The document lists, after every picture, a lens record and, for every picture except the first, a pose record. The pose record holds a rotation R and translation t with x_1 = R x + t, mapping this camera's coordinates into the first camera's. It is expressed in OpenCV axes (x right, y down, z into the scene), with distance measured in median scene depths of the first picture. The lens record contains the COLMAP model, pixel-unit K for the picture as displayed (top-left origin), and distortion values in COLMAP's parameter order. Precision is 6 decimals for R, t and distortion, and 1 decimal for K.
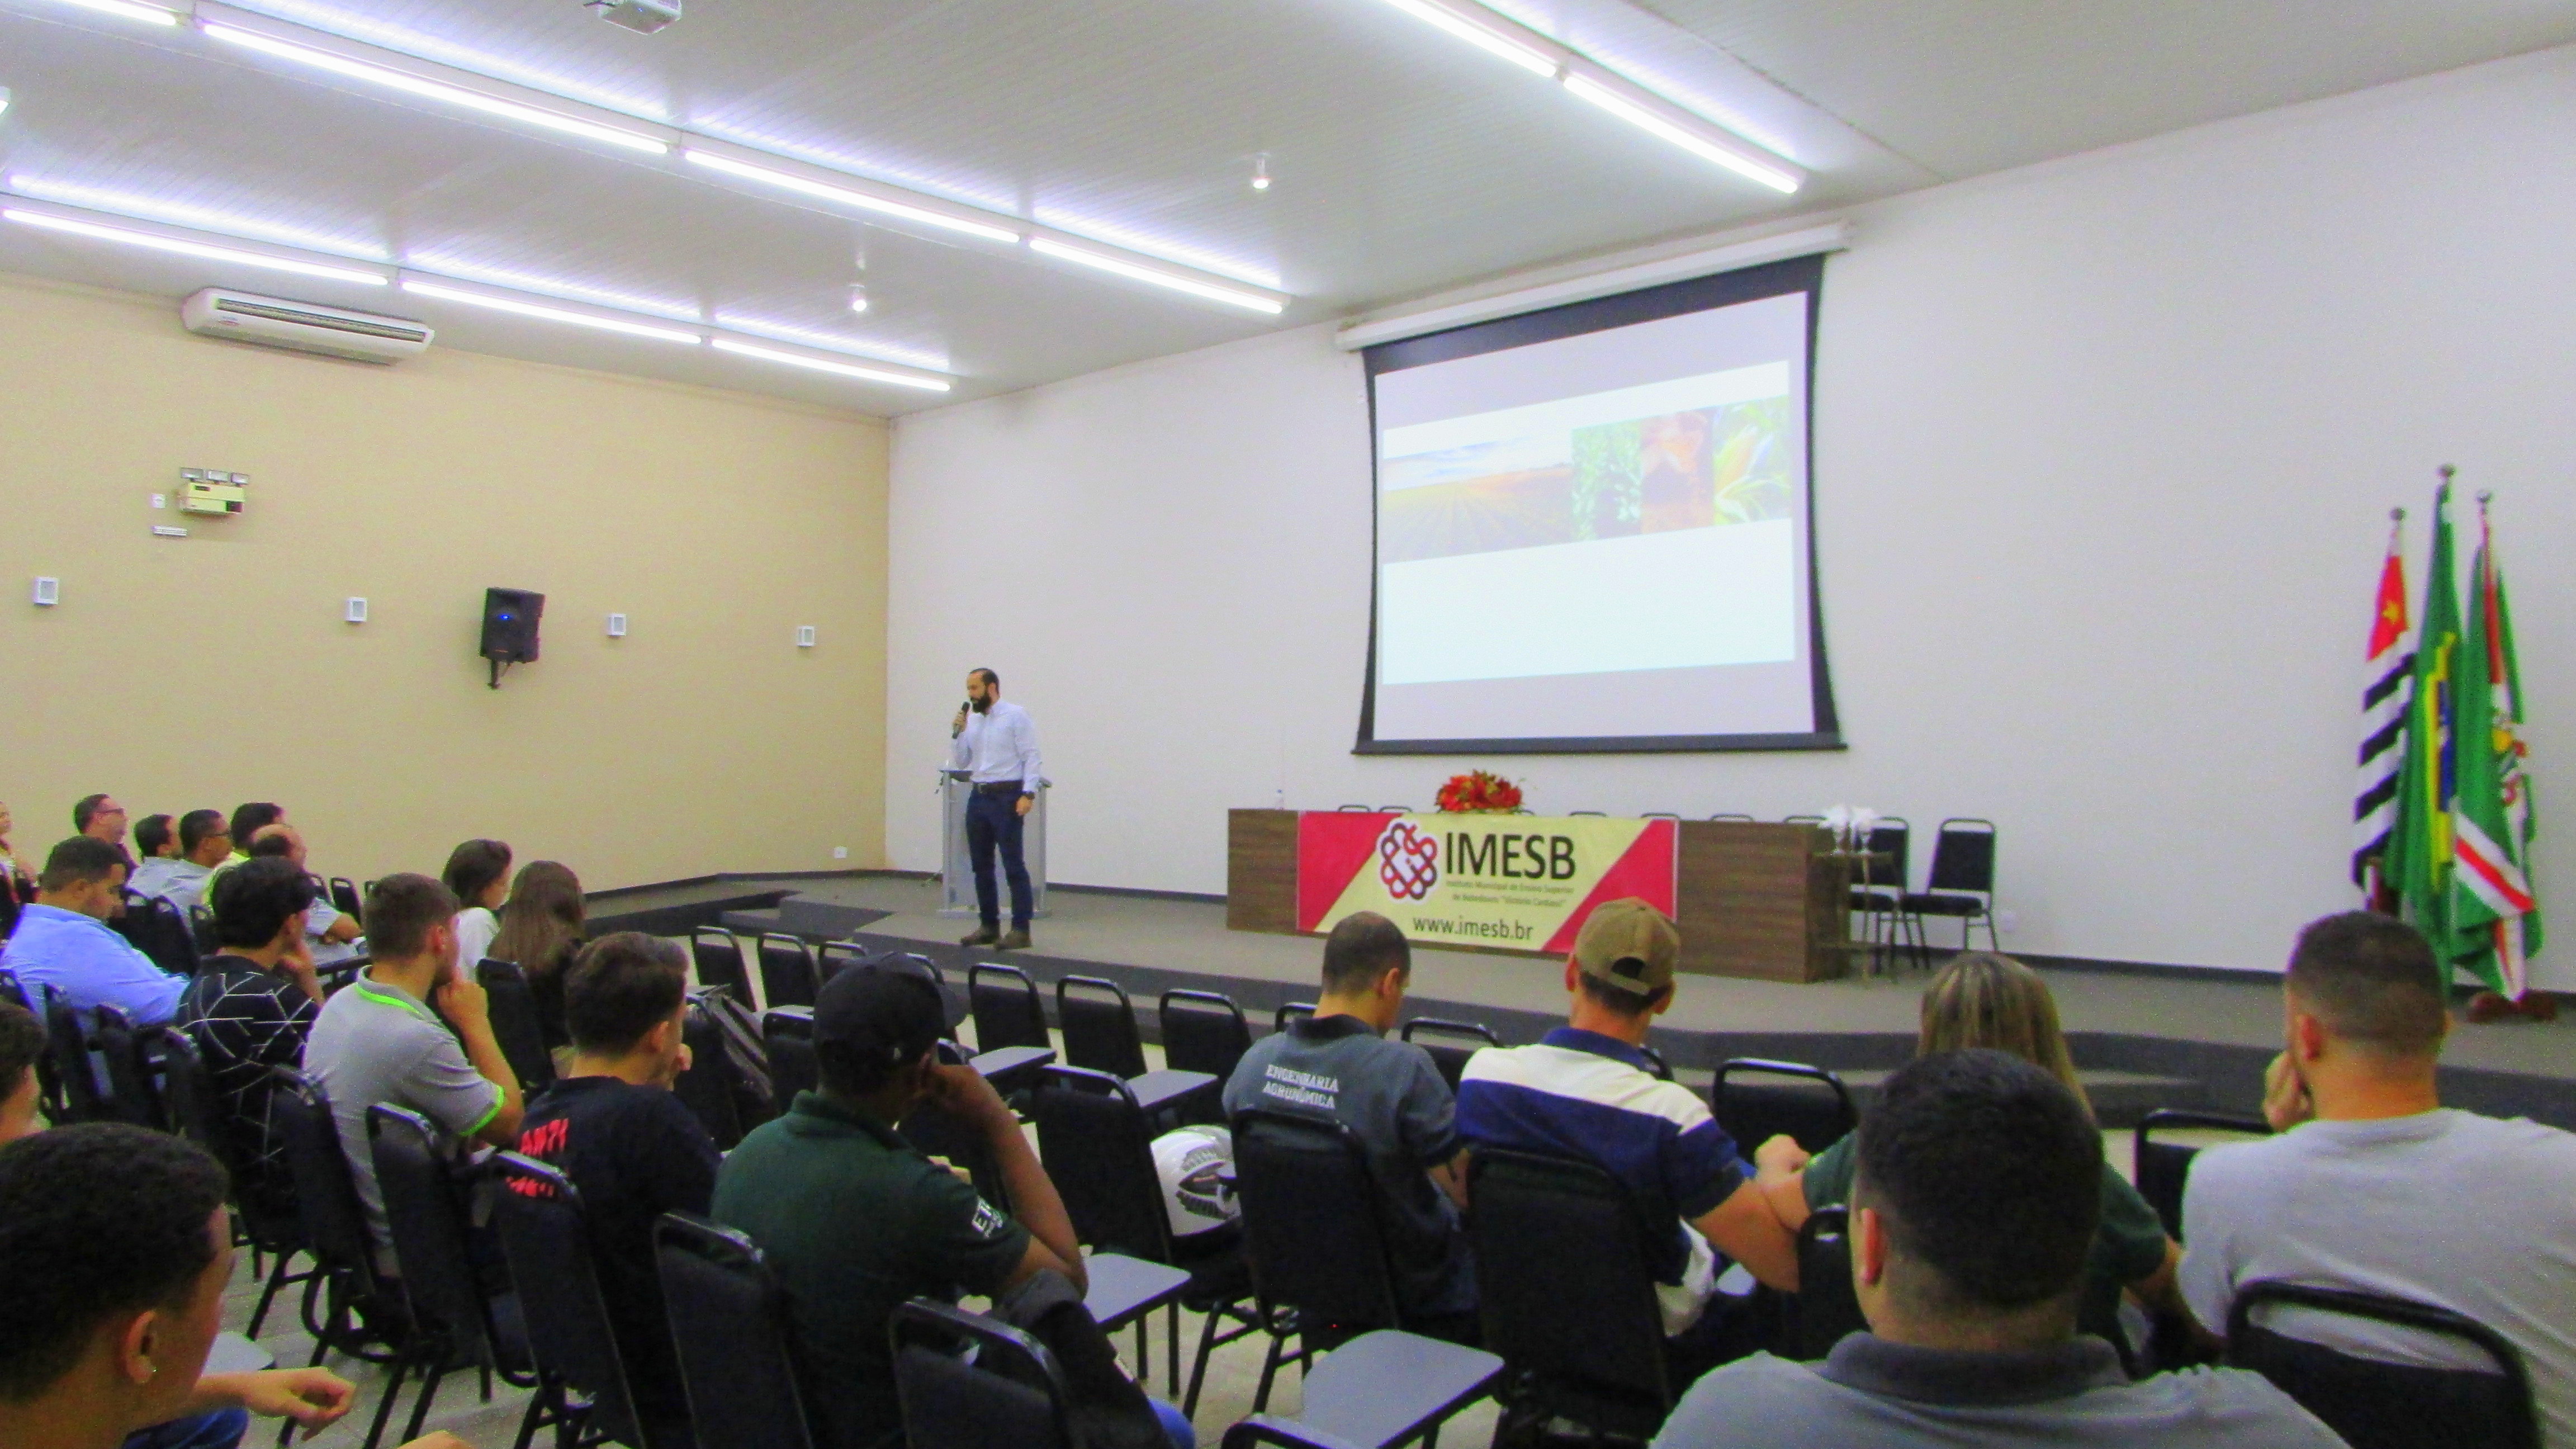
lens RADIAL K [[2002.4, 0, 1295.4], [0, 2002.4, 739.9], [0, 0, 1]] dist [0.003933, -0.007896]
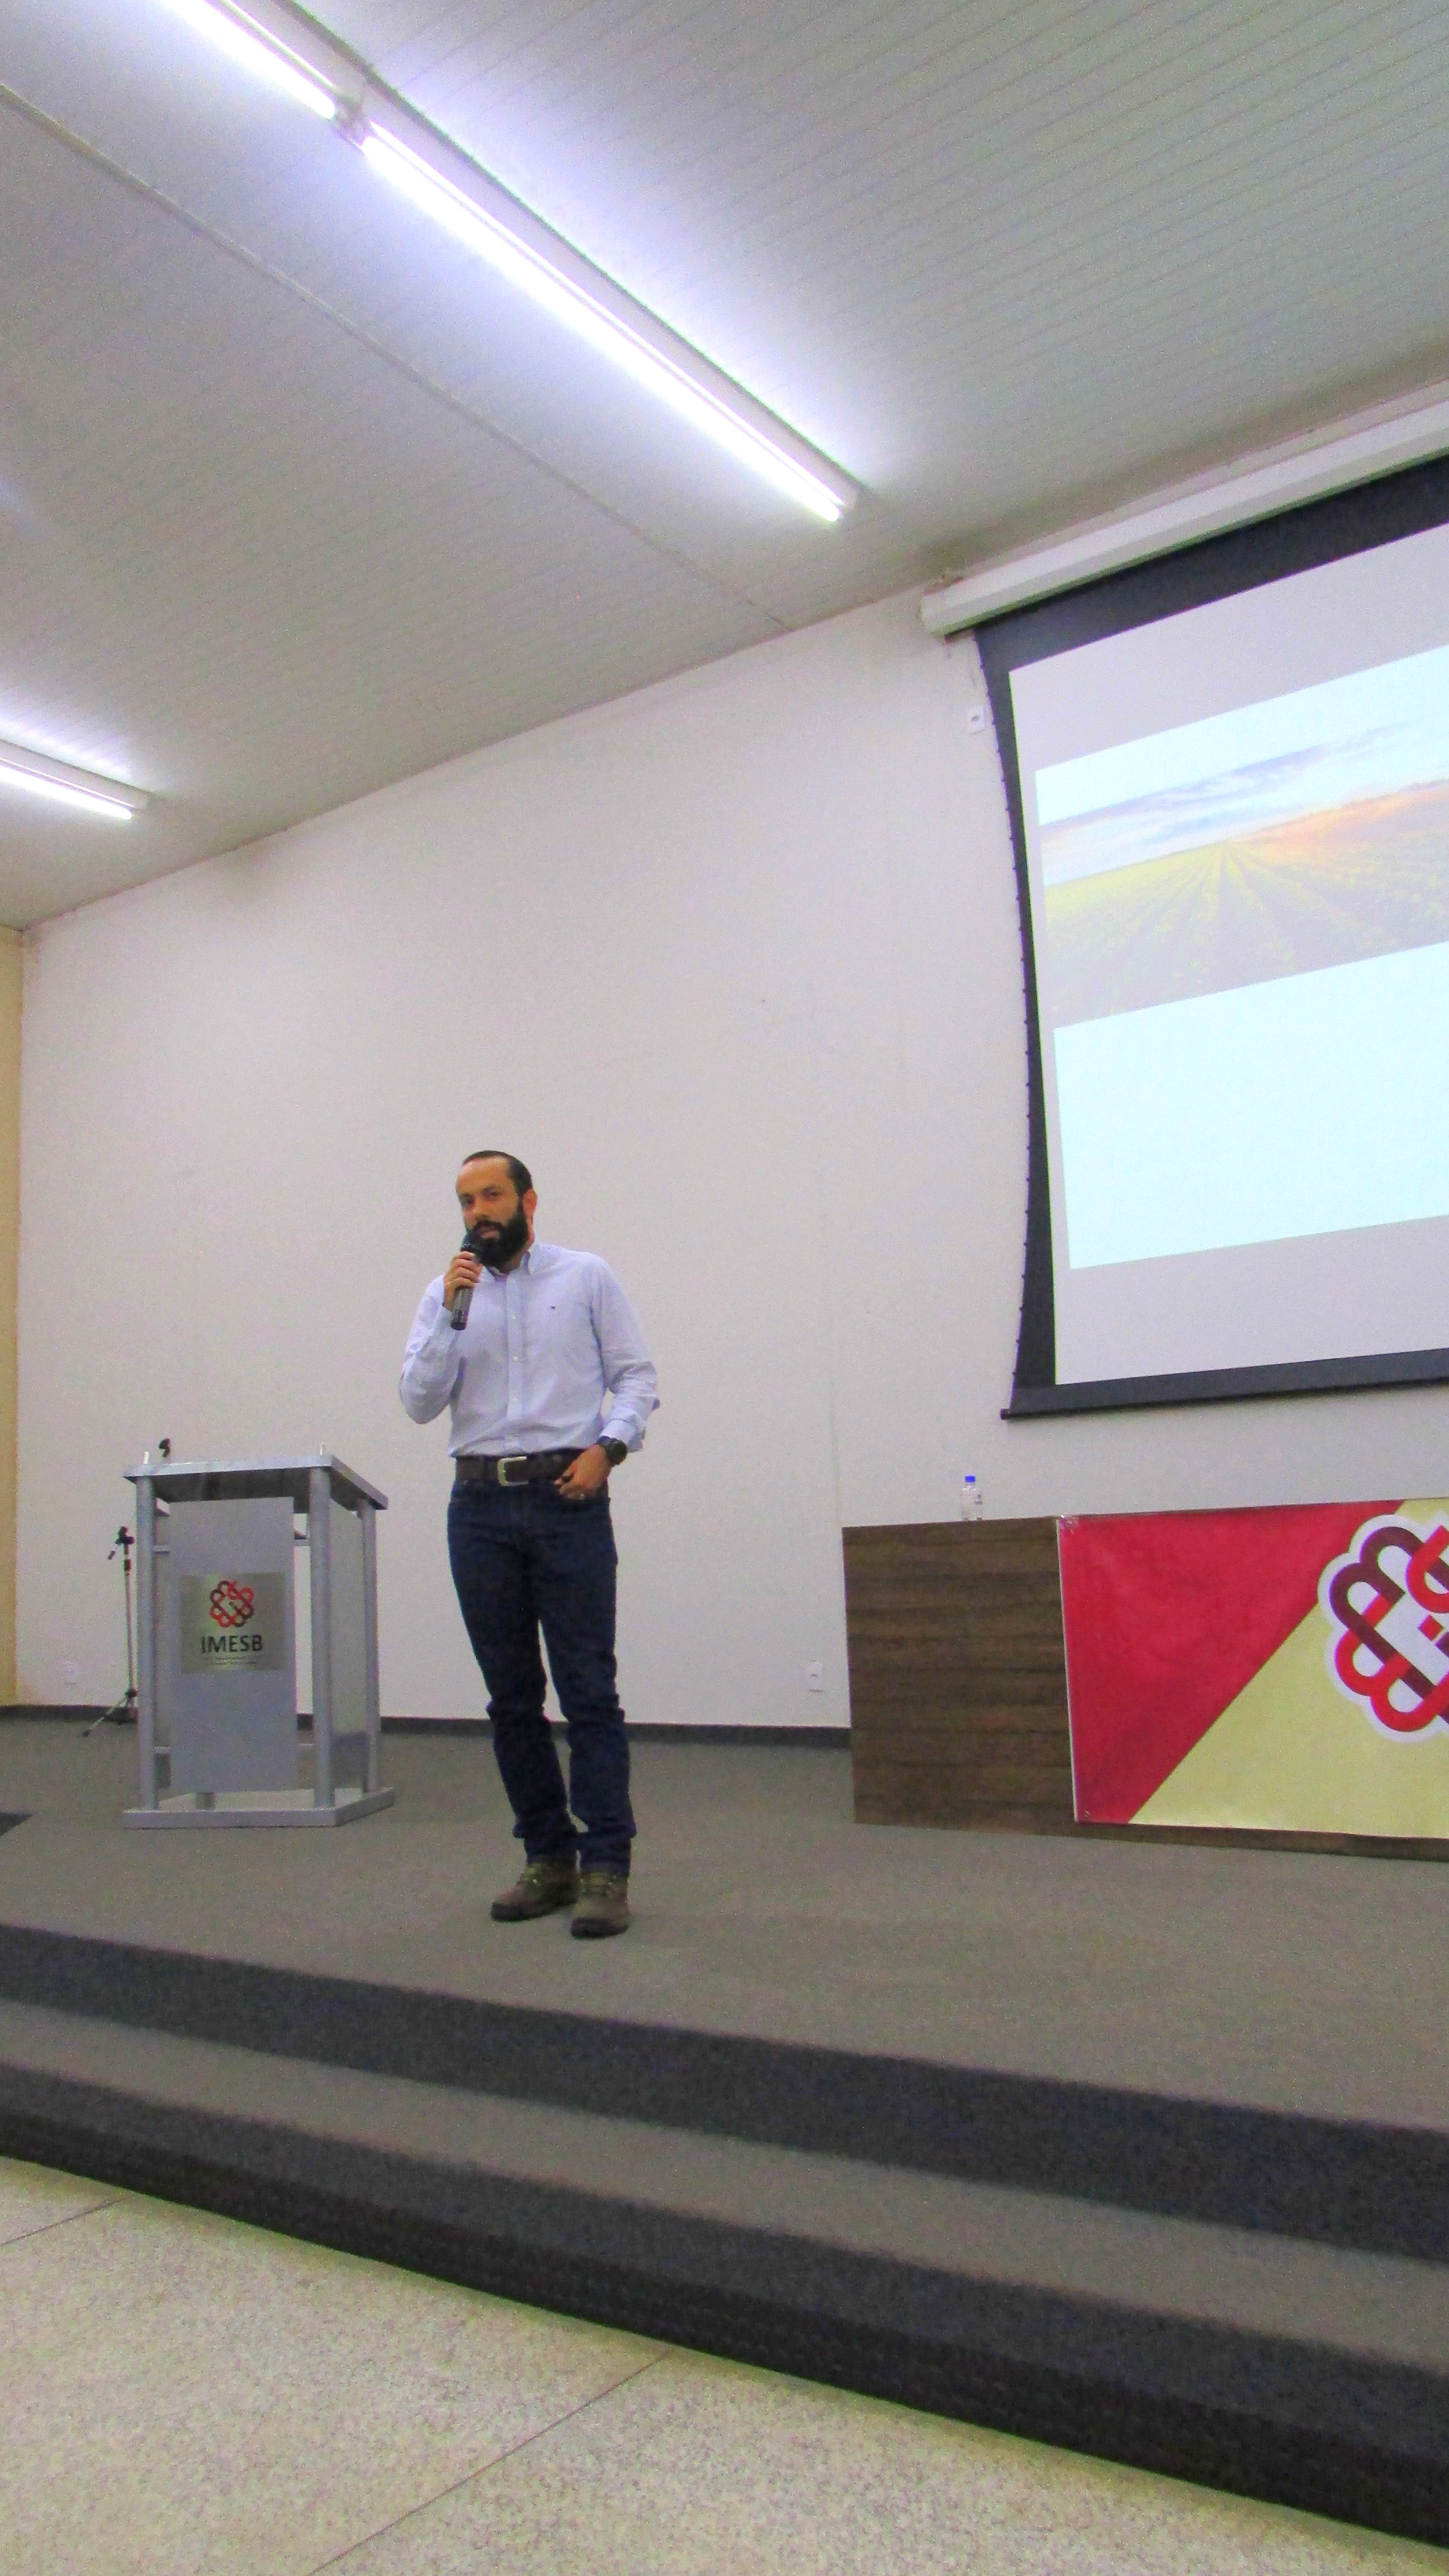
lens RADIAL K [[2002.4, 0, 697.1], [0, 2002.4, 1279.7], [0, 0, 1]] dist [0.003933, -0.007896]
pose [[0.991938, -0.024079, 0.124416, -0.125981], [0.038996, 0.992142, -0.118885, 0.034488], [-0.120575, 0.122778, 0.985082, 0.628972]]
